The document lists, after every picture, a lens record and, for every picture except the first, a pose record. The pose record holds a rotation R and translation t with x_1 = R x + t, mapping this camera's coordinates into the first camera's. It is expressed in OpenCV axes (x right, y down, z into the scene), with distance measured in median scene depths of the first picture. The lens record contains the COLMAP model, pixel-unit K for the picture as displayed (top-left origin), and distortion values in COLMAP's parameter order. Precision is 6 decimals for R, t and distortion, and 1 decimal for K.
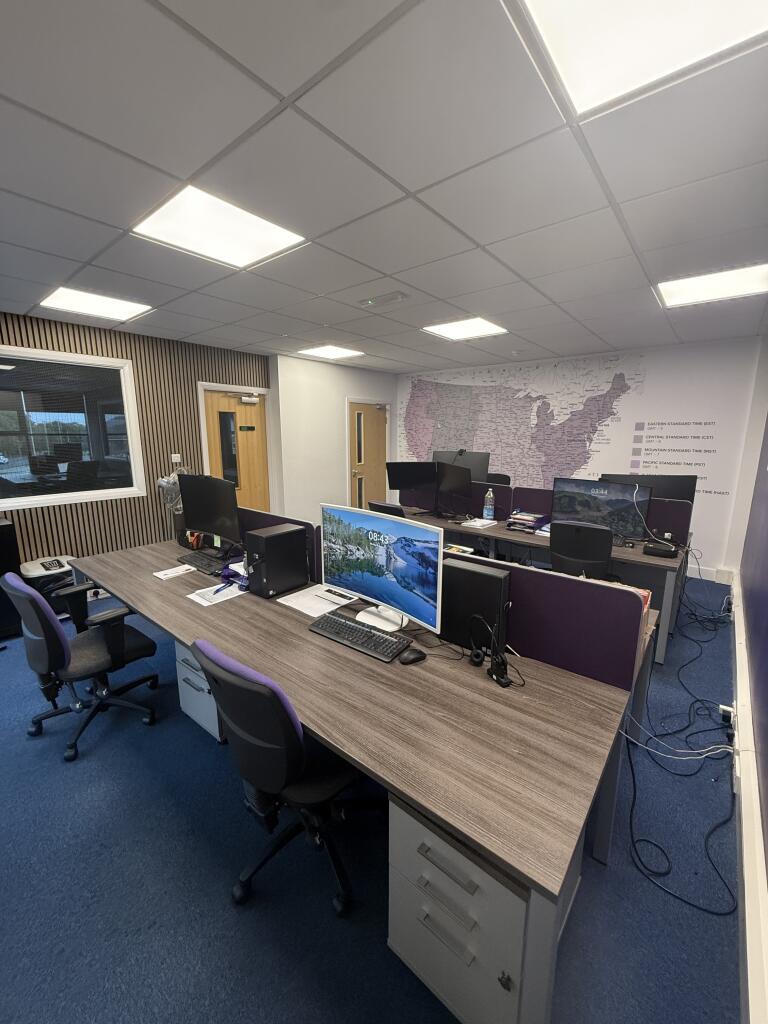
lens RADIAL K [[411.3, 0, 386.1], [0, 411.3, 506.9], [0, 0, 1]] dist [-0.003303, -0.000172]
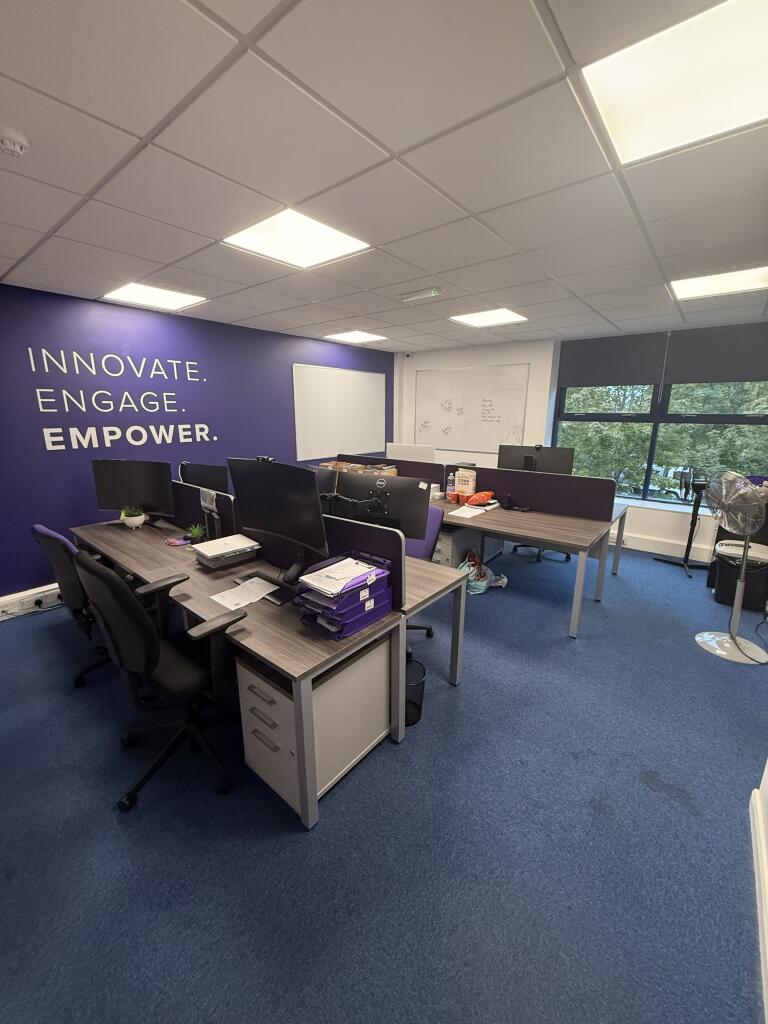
lens RADIAL K [[411.3, 0, 385.9], [0, 411.3, 518.6], [0, 0, 1]] dist [-0.003303, -0.000172]
pose [[0.999847, -0.015235, 0.008610, -0.114142], [0.014617, 0.997596, 0.067734, 0.023310], [-0.009622, -0.067598, 0.997666, -0.134860]]
